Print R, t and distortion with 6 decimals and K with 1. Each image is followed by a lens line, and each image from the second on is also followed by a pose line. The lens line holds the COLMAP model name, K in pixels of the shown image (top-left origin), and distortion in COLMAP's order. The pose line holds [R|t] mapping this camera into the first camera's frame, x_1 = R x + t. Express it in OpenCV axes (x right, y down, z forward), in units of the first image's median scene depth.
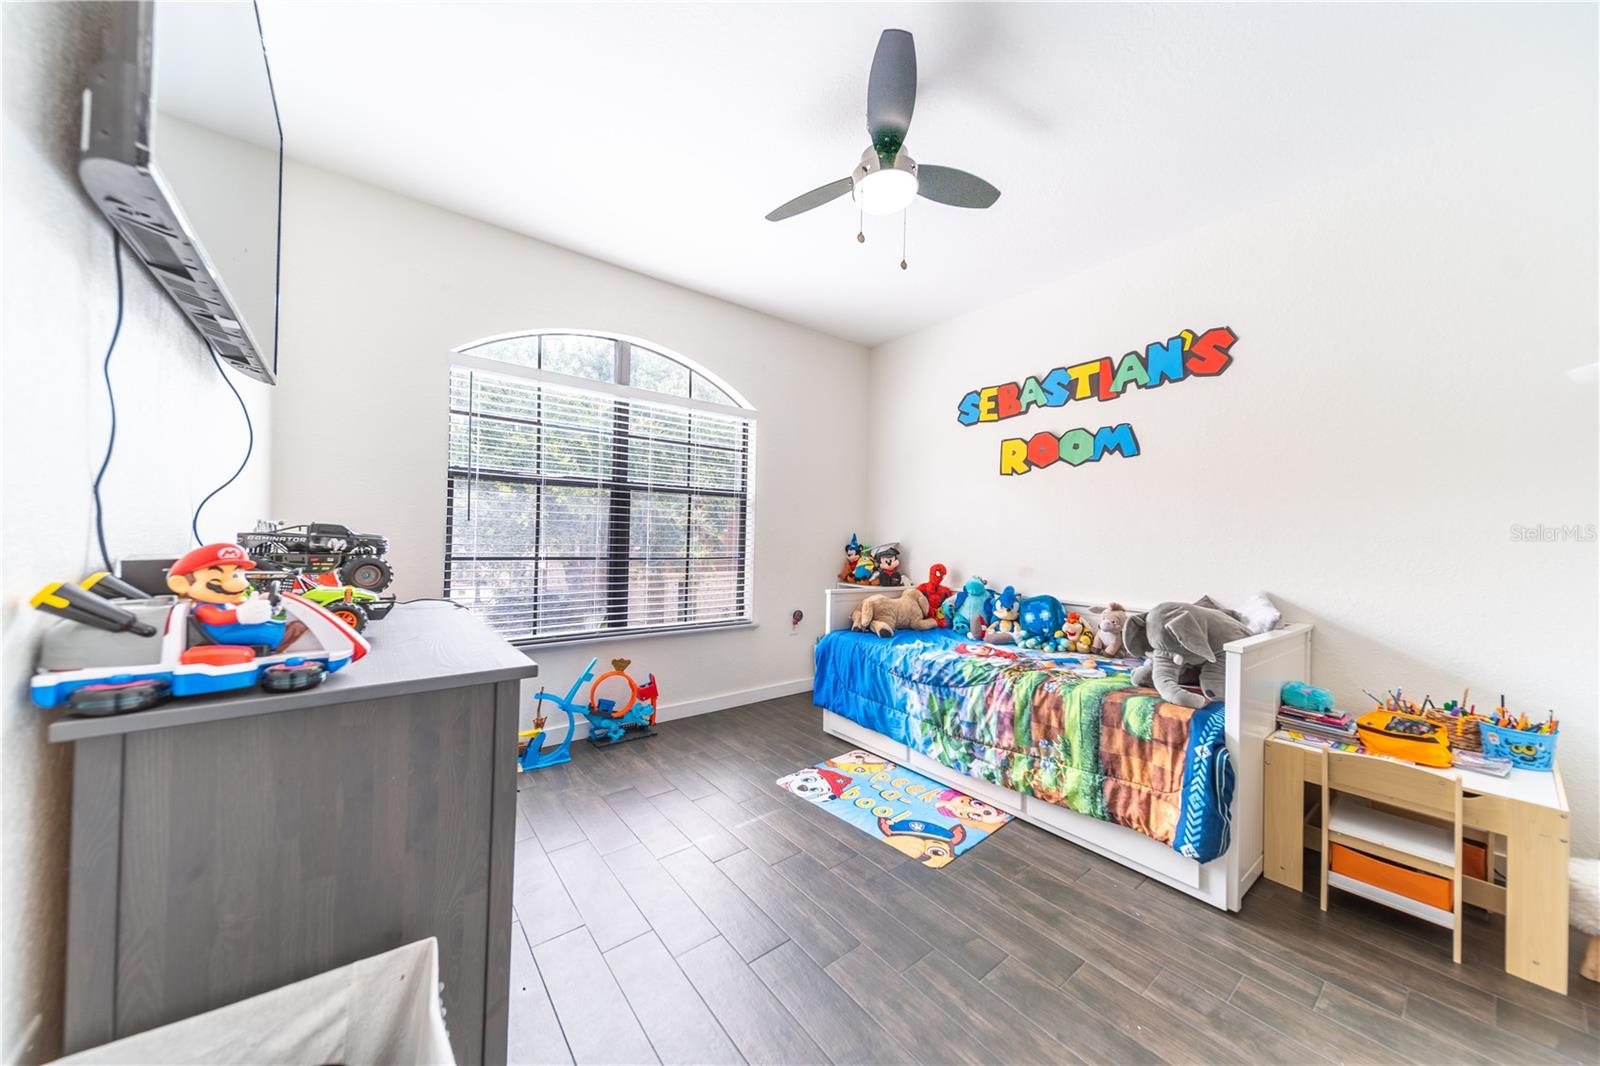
lens RADIAL K [[552.0, 0, 803.6], [0, 552.0, 532.8], [0, 0, 1]] dist [0.009743, -0.000312]
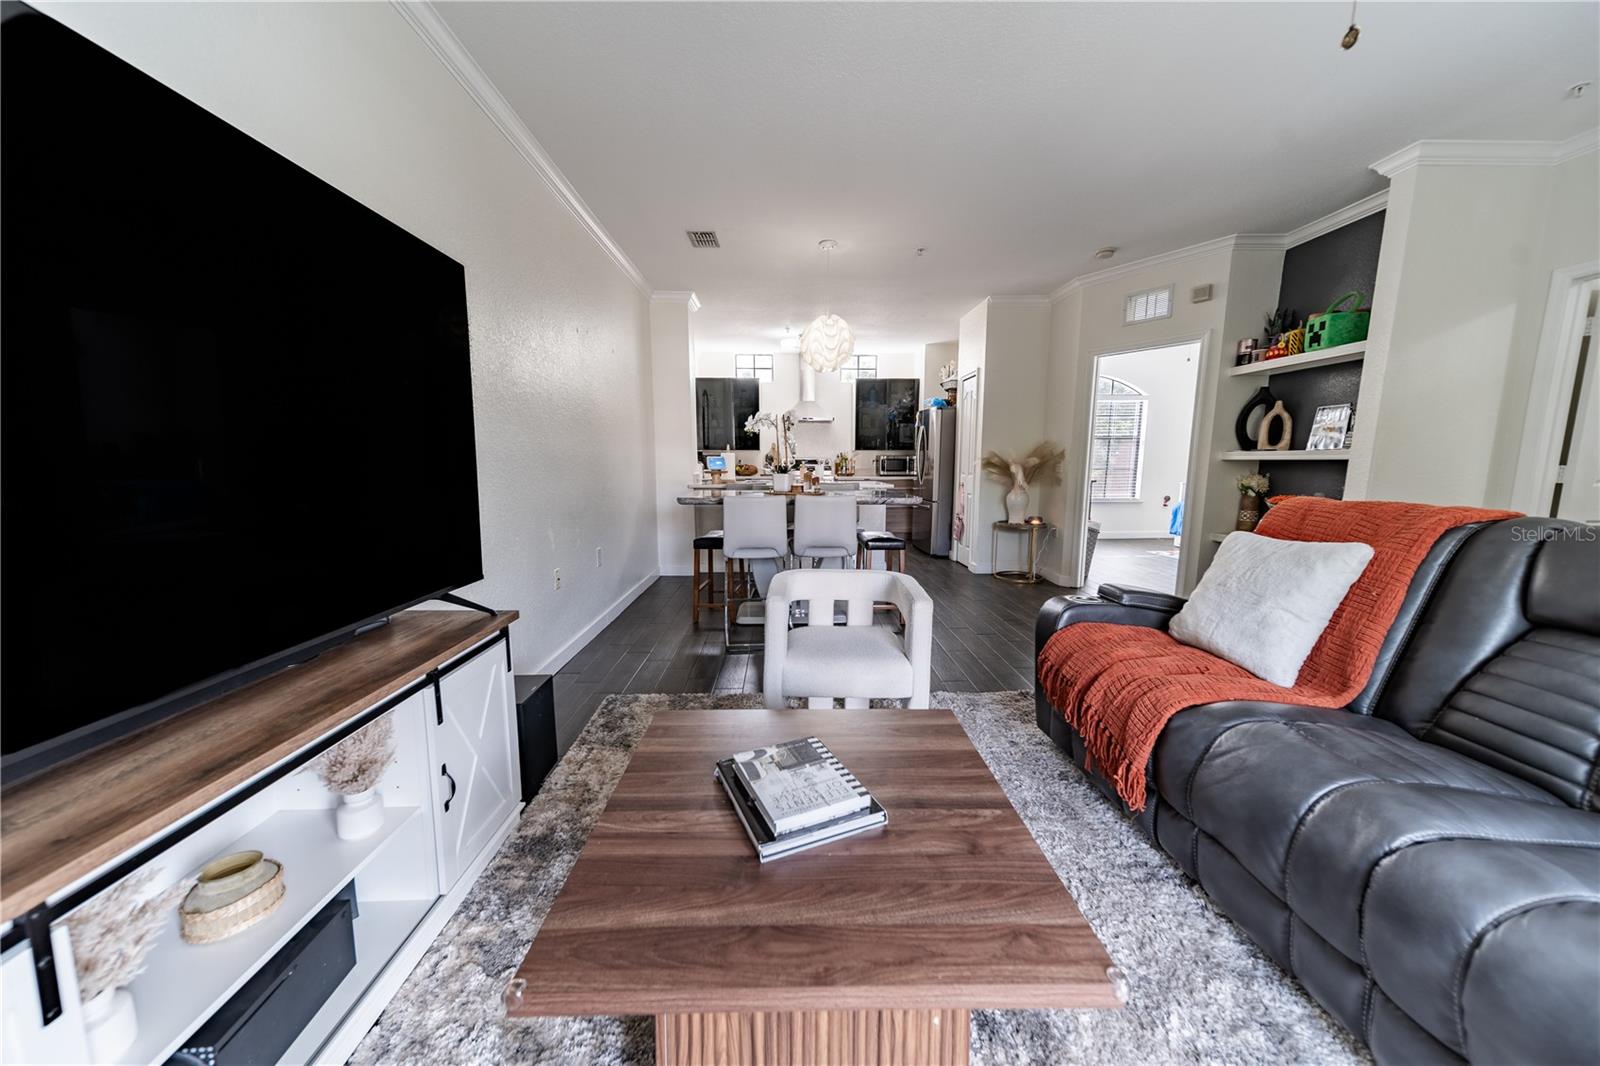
lens RADIAL K [[552.0, 0, 795.3], [0, 552.0, 535.1], [0, 0, 1]] dist [0.009743, -0.000312]
pose [[0.785622, 0.062578, -0.615534, 0.185672], [0.021236, 0.991558, 0.127911, -0.004257], [0.618342, -0.113562, 0.777661, -1.484471]]
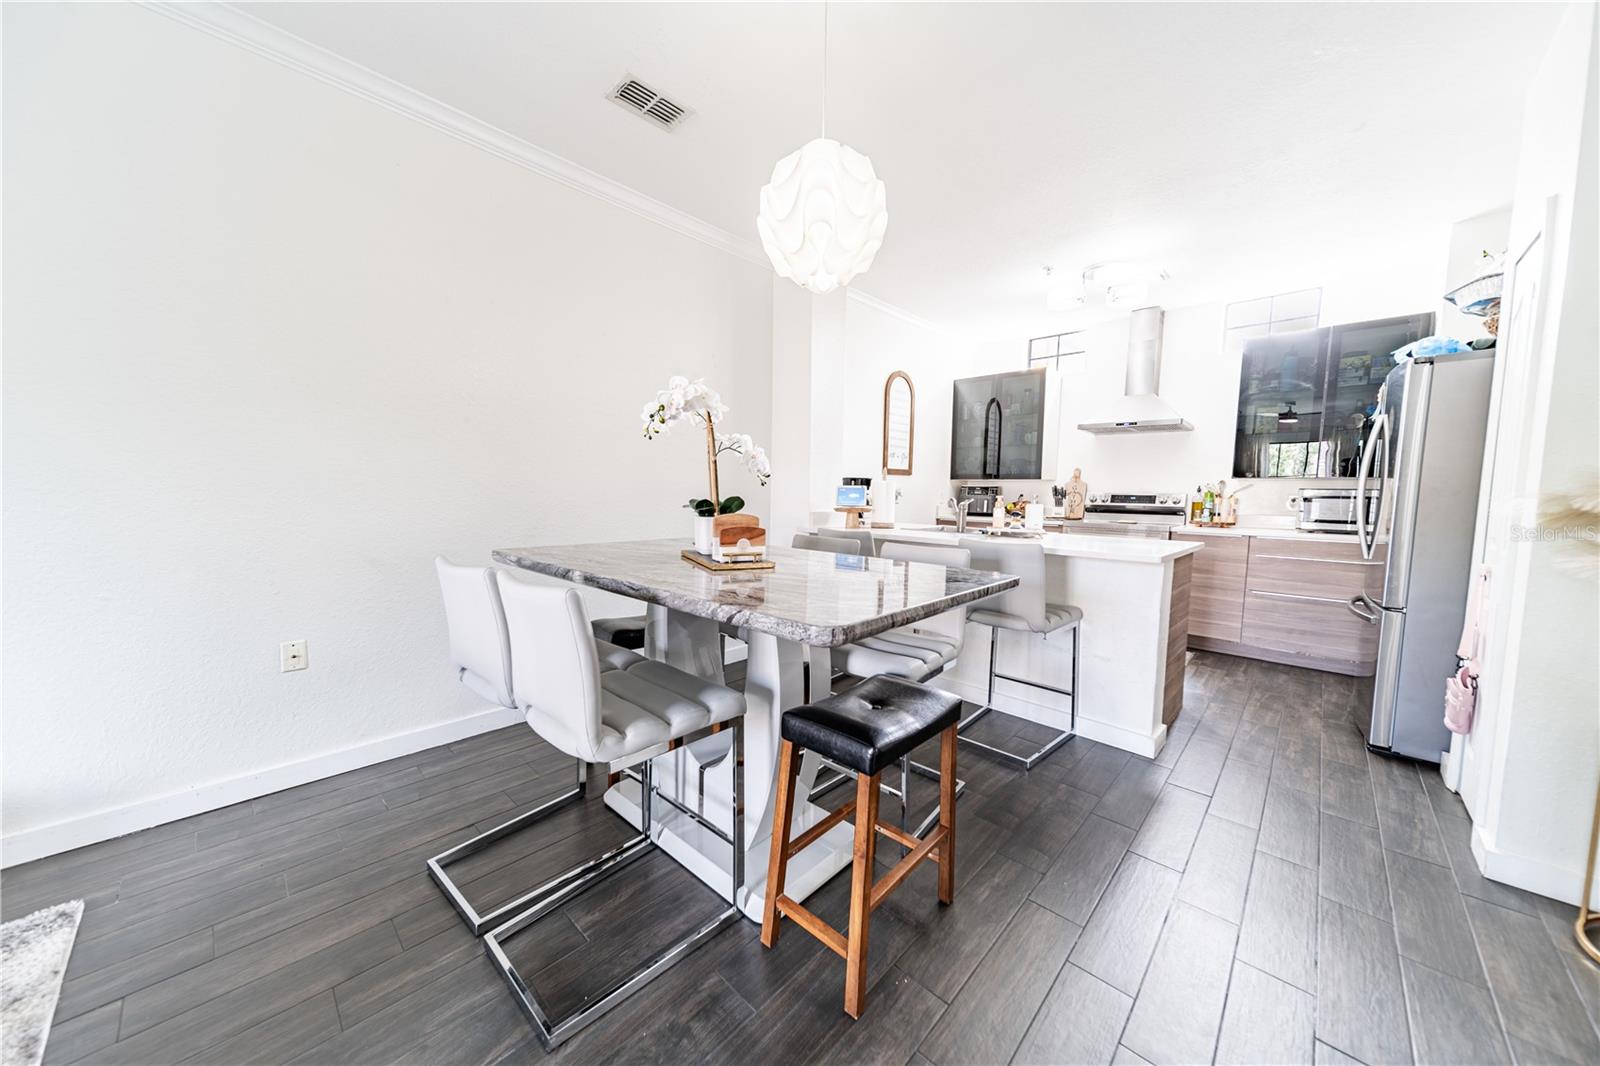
lens RADIAL K [[552.0, 0, 803.5], [0, 552.0, 536.1], [0, 0, 1]] dist [0.009743, -0.000312]
pose [[0.135103, 0.059189, -0.989062, 0.018919], [-0.003614, 0.998237, 0.059245, 0.000116], [0.990825, -0.004429, 0.135078, -0.644181]]
